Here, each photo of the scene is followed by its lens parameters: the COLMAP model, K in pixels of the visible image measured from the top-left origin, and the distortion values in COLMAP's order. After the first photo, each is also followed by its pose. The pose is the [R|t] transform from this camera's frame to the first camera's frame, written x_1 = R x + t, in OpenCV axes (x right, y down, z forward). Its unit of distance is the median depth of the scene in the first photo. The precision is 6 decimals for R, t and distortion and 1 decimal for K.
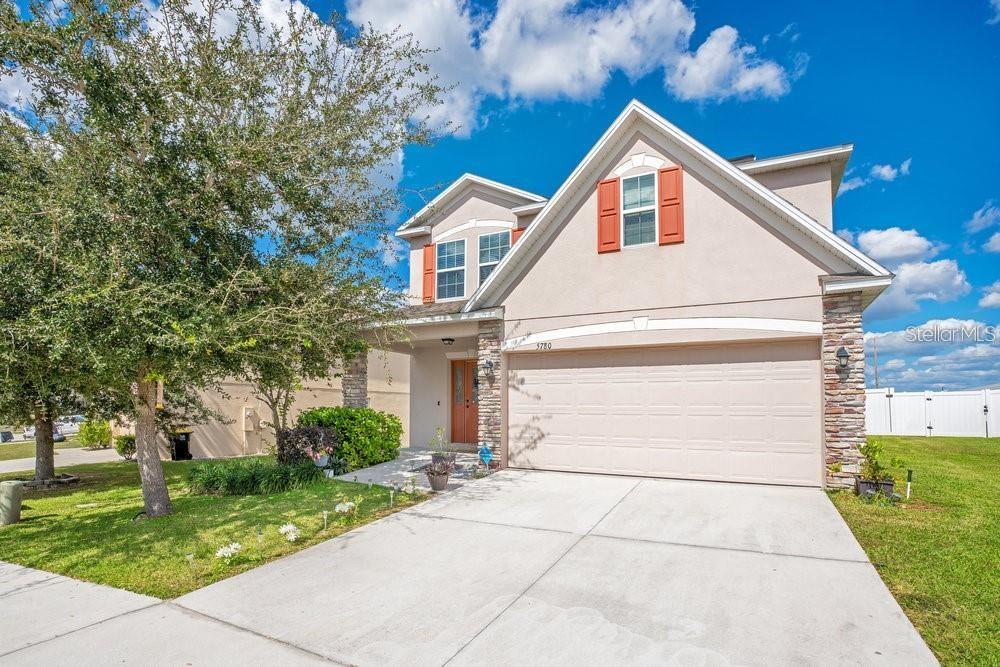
lens RADIAL K [[479.3, 0, 499.9], [0, 479.3, 325.6], [0, 0, 1]] dist [-0.059925, 0.029704]
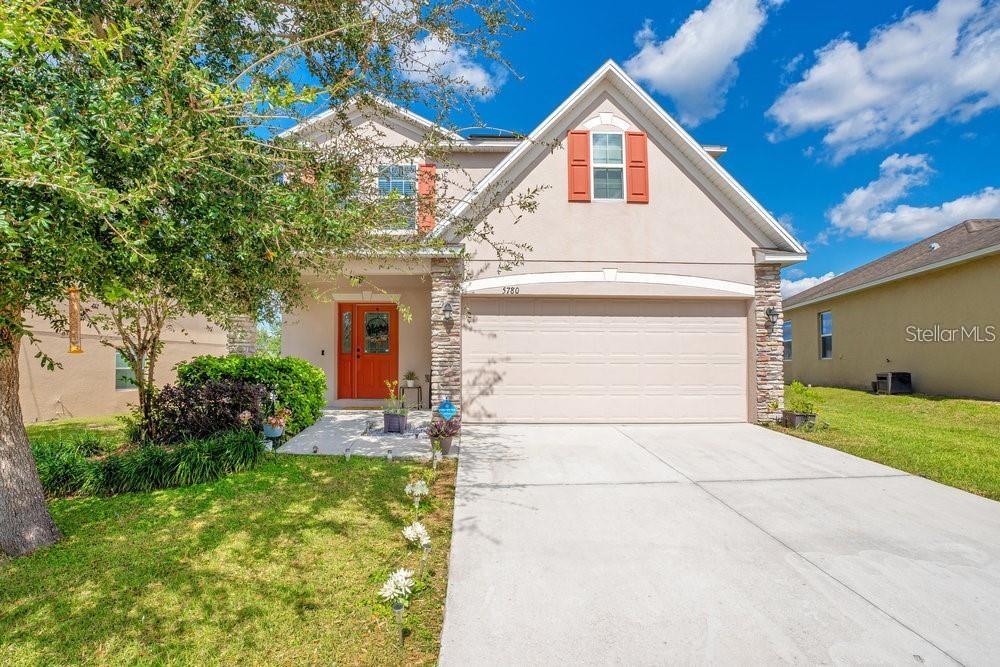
lens RADIAL K [[470.4, 0, 498.2], [0, 470.4, 282.8], [0, 0, 1]] dist [-0.042293, 0.014182]
pose [[0.881032, 0.076536, 0.466825, -0.398688], [-0.077780, 0.996832, -0.016639, 0.049043], [-0.466619, -0.021650, 0.884193, 0.216254]]
